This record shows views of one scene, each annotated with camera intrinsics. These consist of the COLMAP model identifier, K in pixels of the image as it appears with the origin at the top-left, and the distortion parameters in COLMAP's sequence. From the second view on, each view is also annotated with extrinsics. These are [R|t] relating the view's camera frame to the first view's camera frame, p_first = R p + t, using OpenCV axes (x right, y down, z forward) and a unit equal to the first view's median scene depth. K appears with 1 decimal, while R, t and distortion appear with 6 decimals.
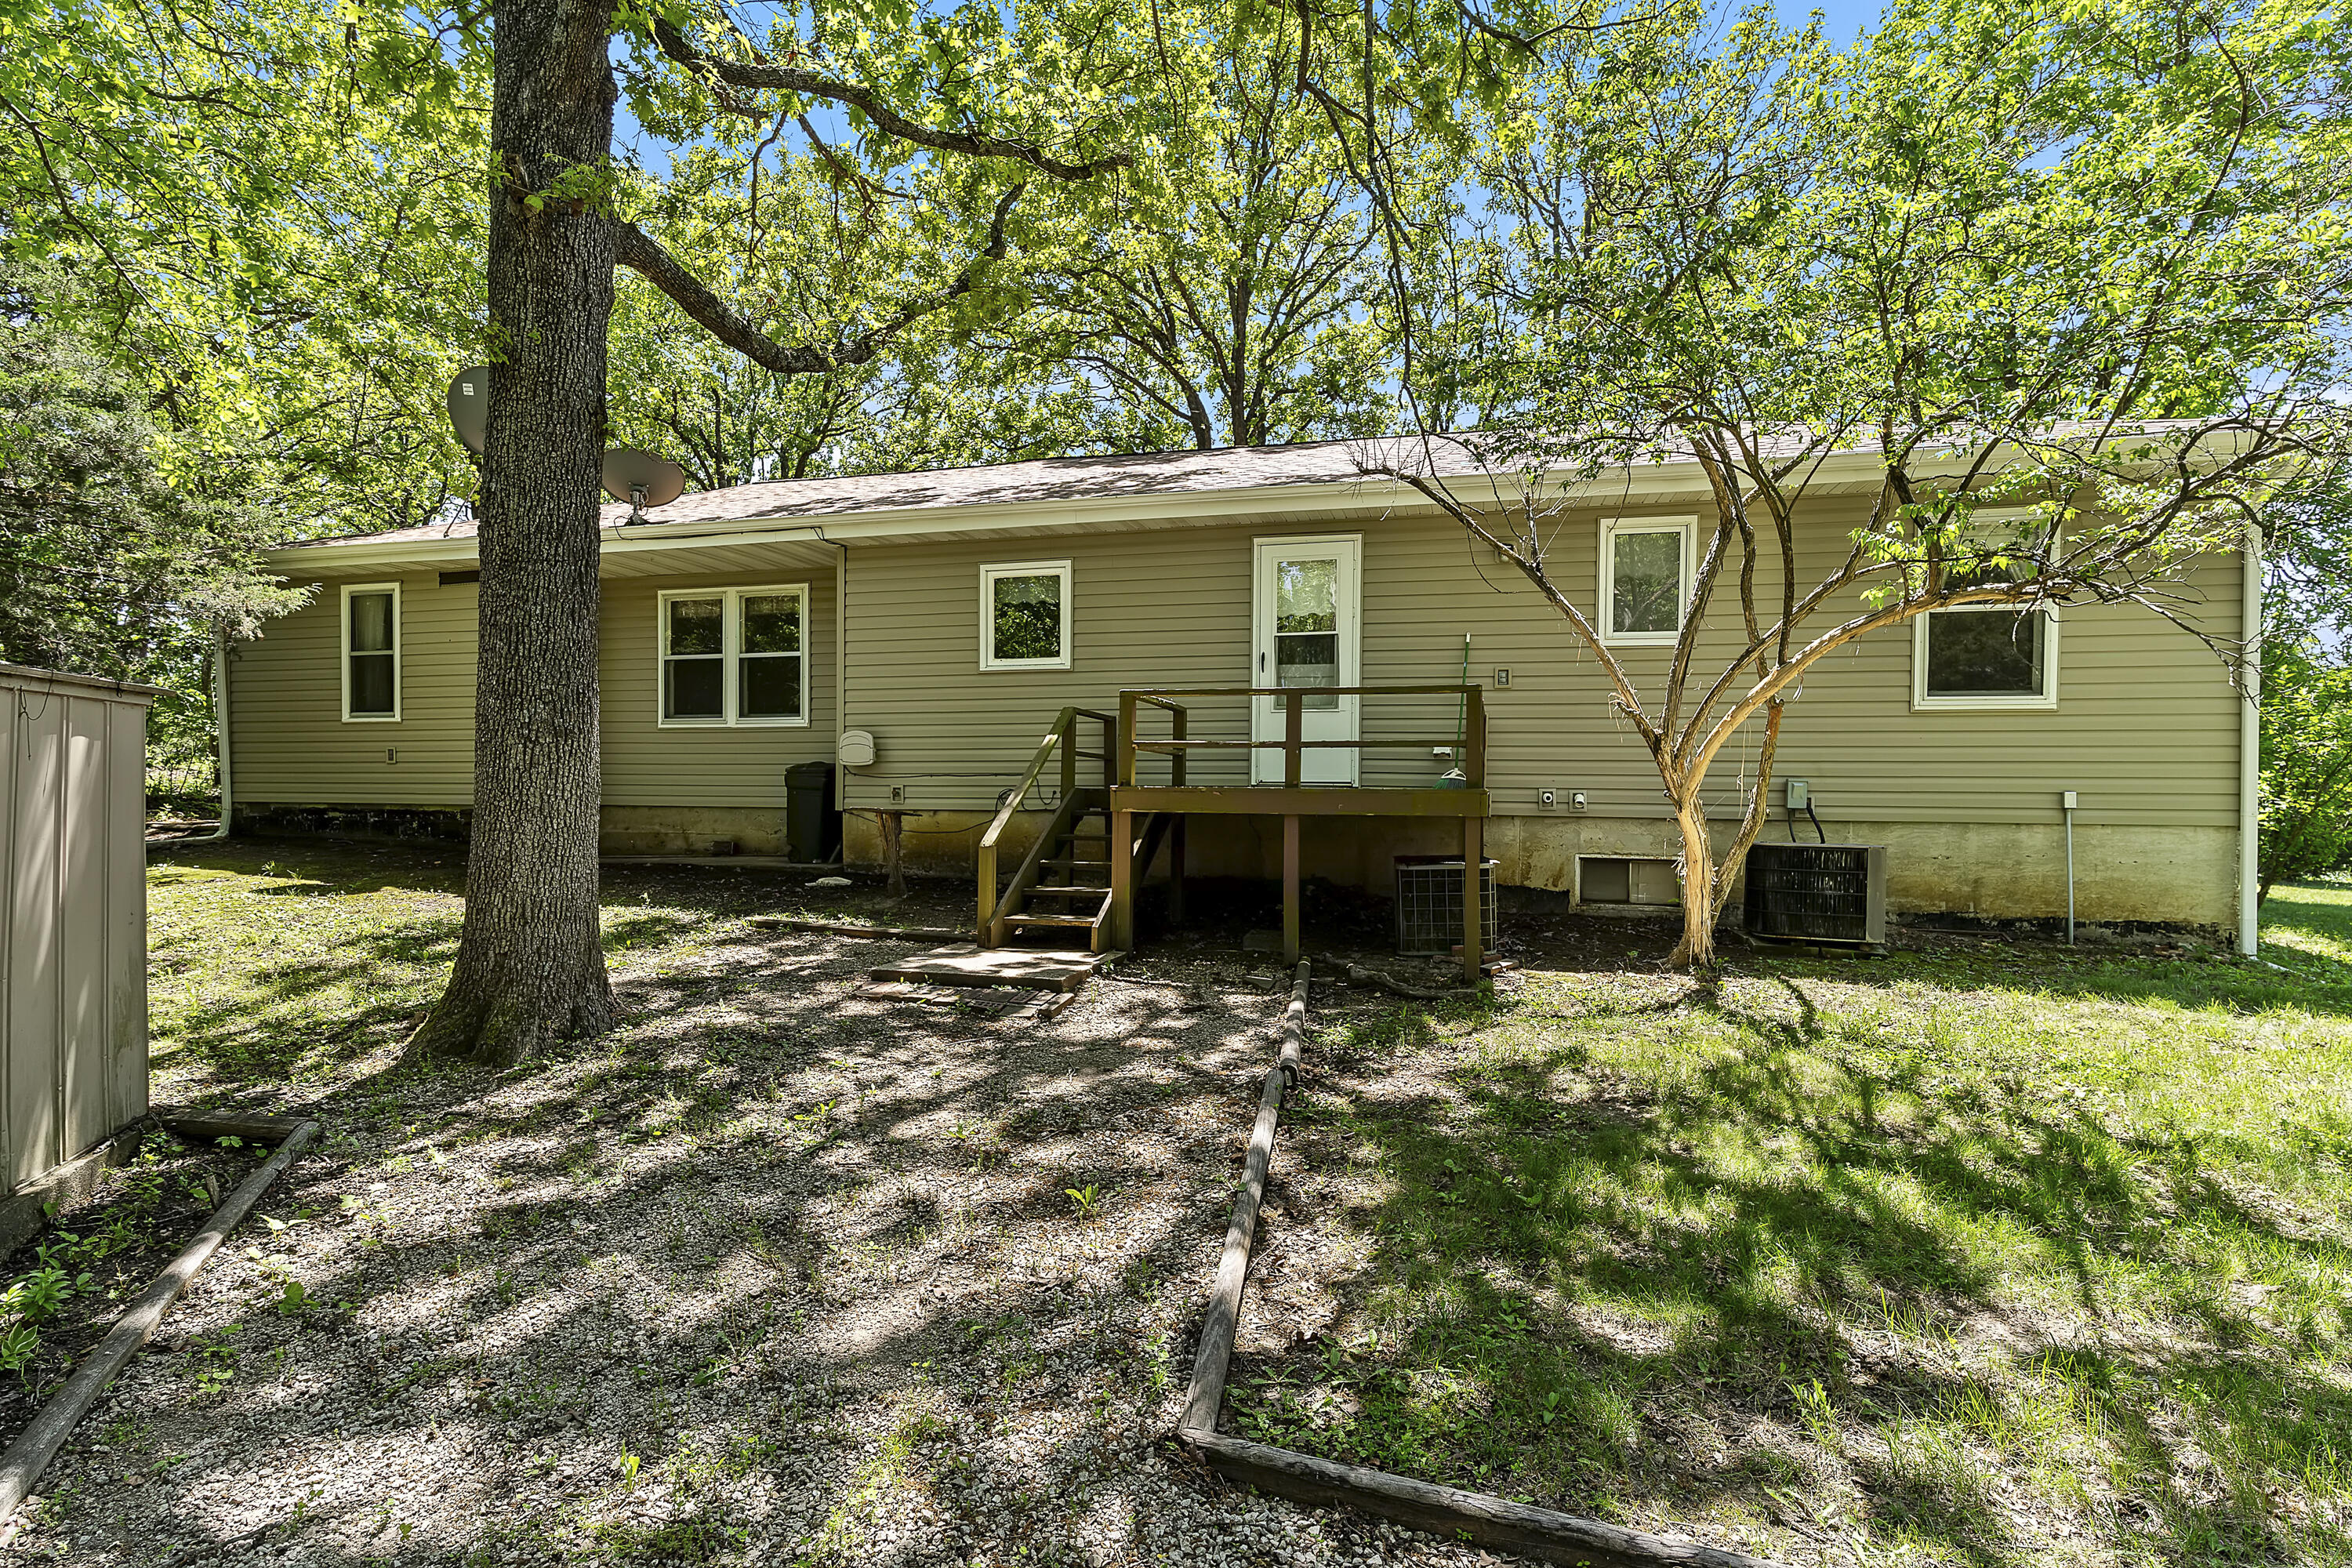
lens RADIAL K [[1141.4, 0, 1177.9], [0, 1141.4, 779.4], [0, 0, 1]] dist [-0.006969, -0.000370]
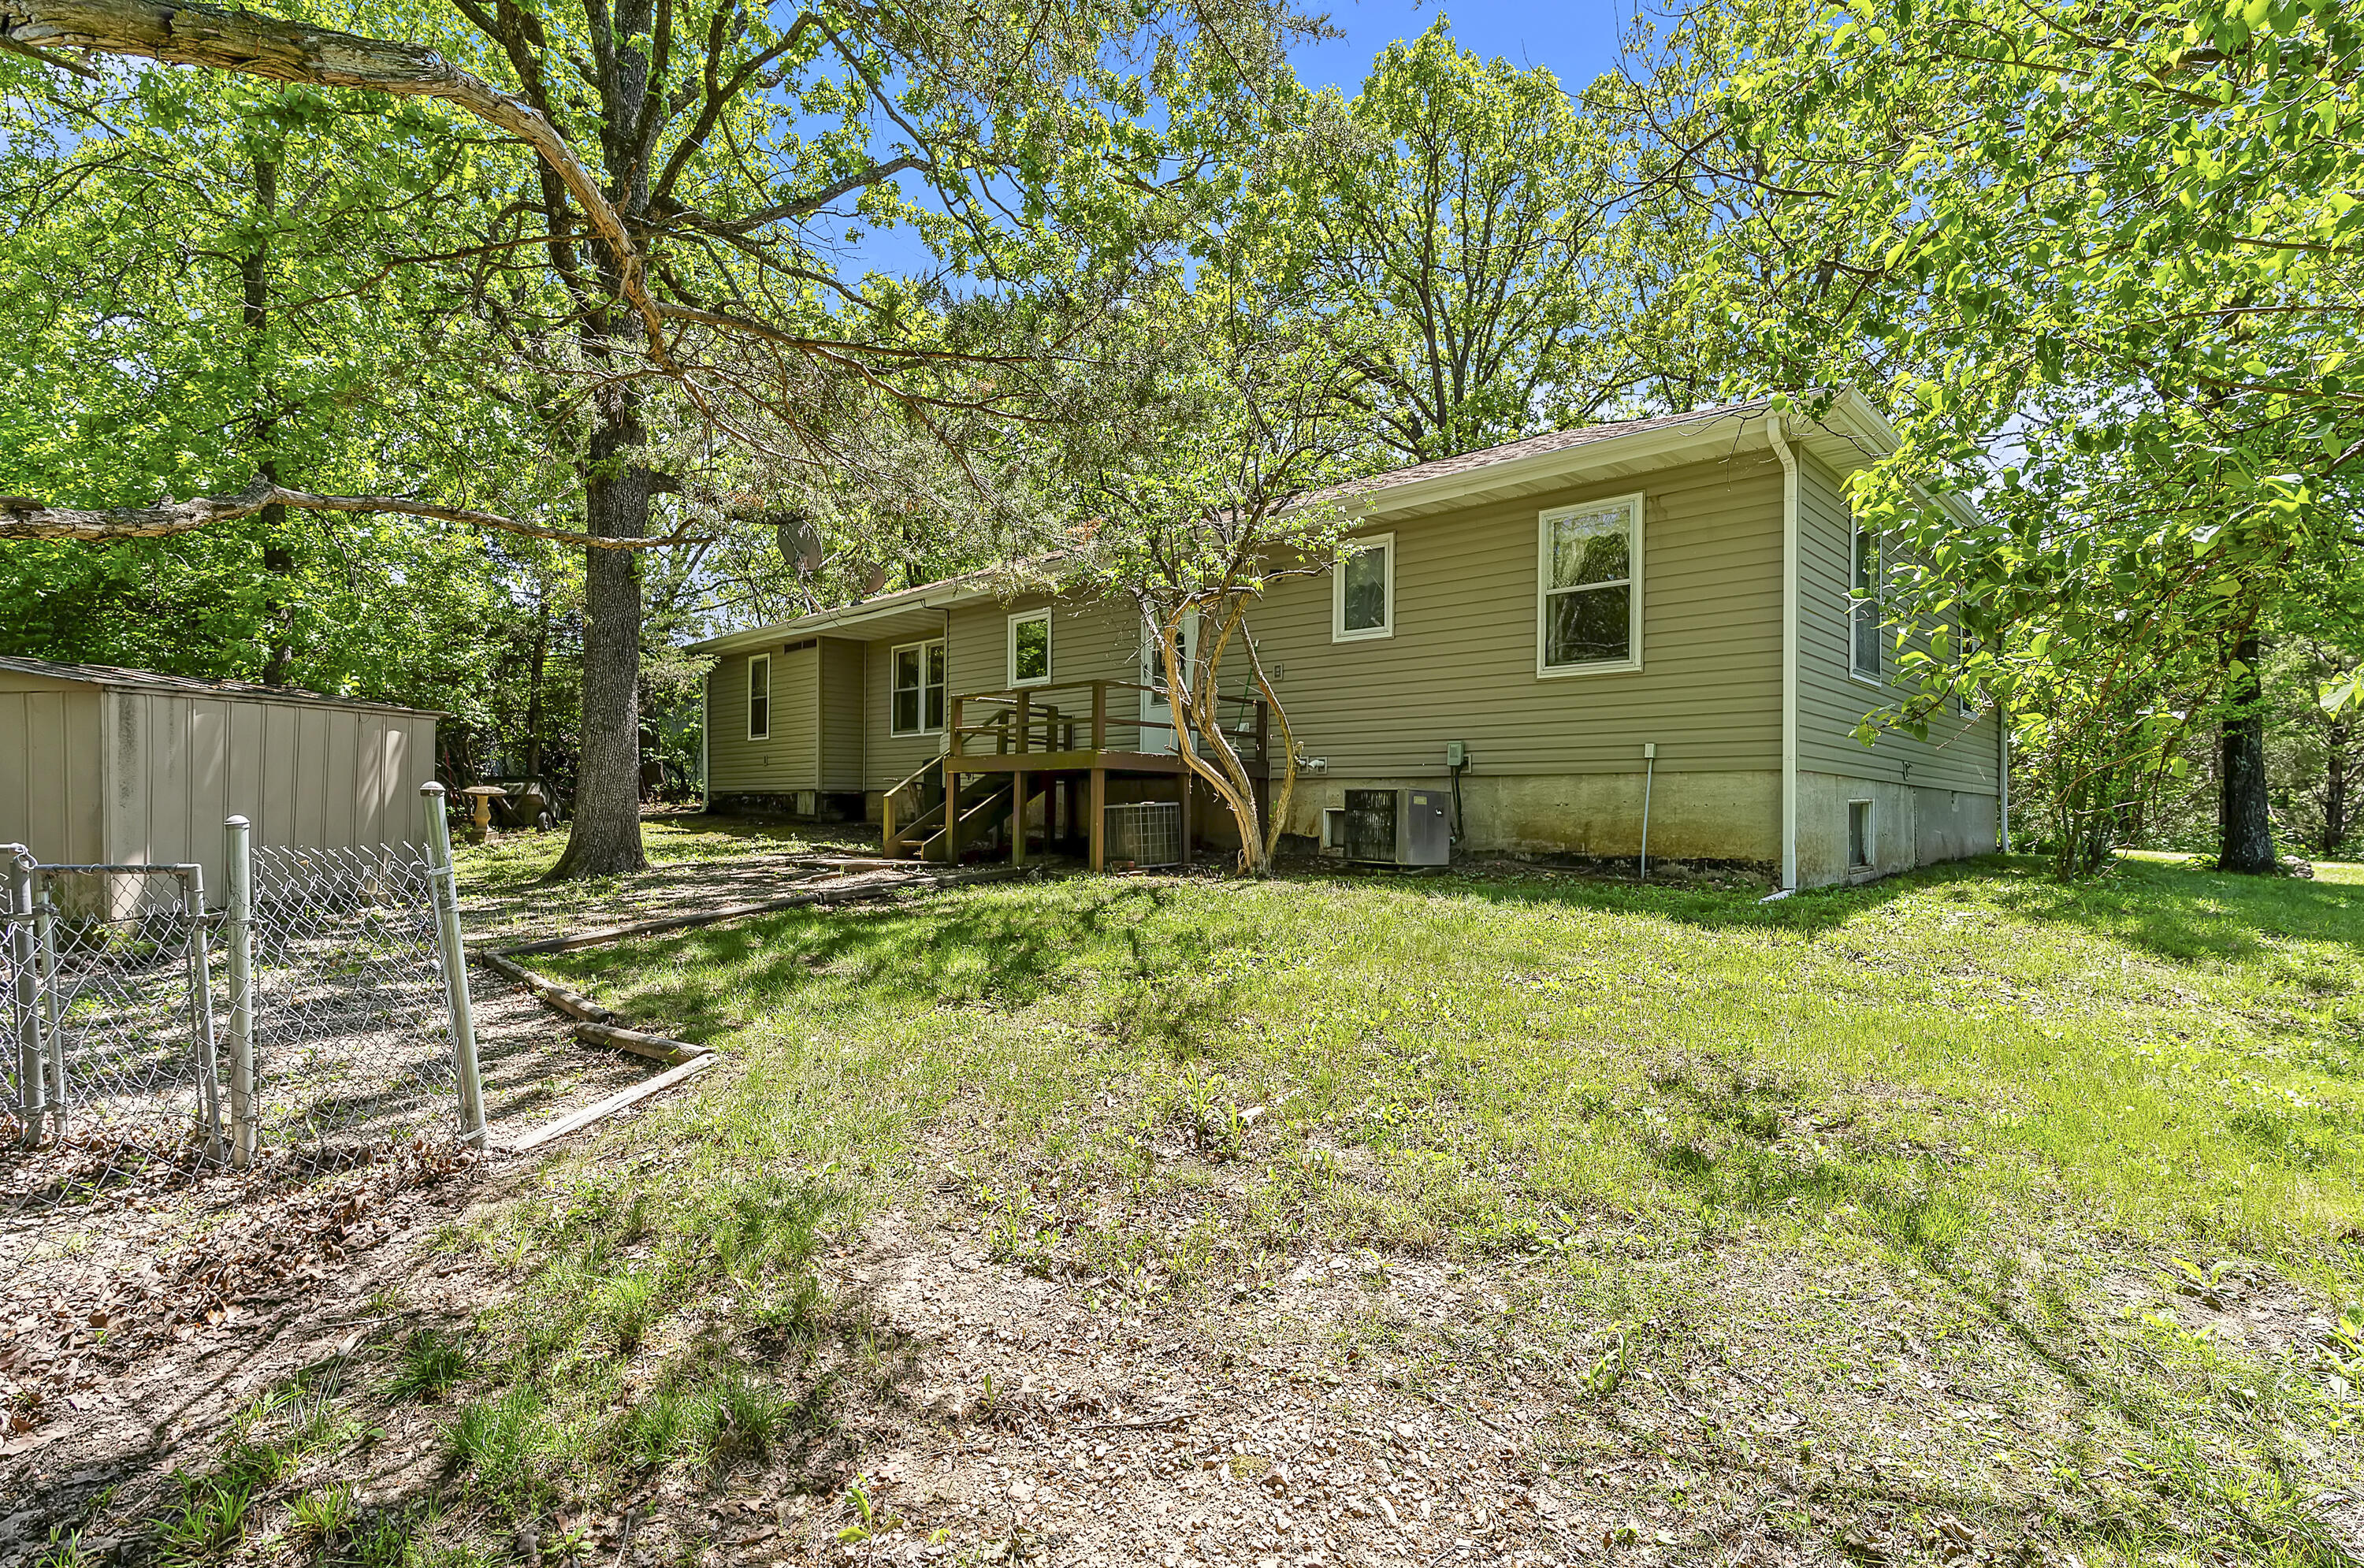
lens RADIAL K [[1147.2, 0, 1178.1], [0, 1147.2, 789.8], [0, 0, 1]] dist [-0.006969, -0.000370]
pose [[0.881339, -0.012395, -0.472322, 0.868352], [0.005715, 0.999862, -0.015576, 0.068691], [0.472450, 0.011028, 0.881288, -0.210746]]
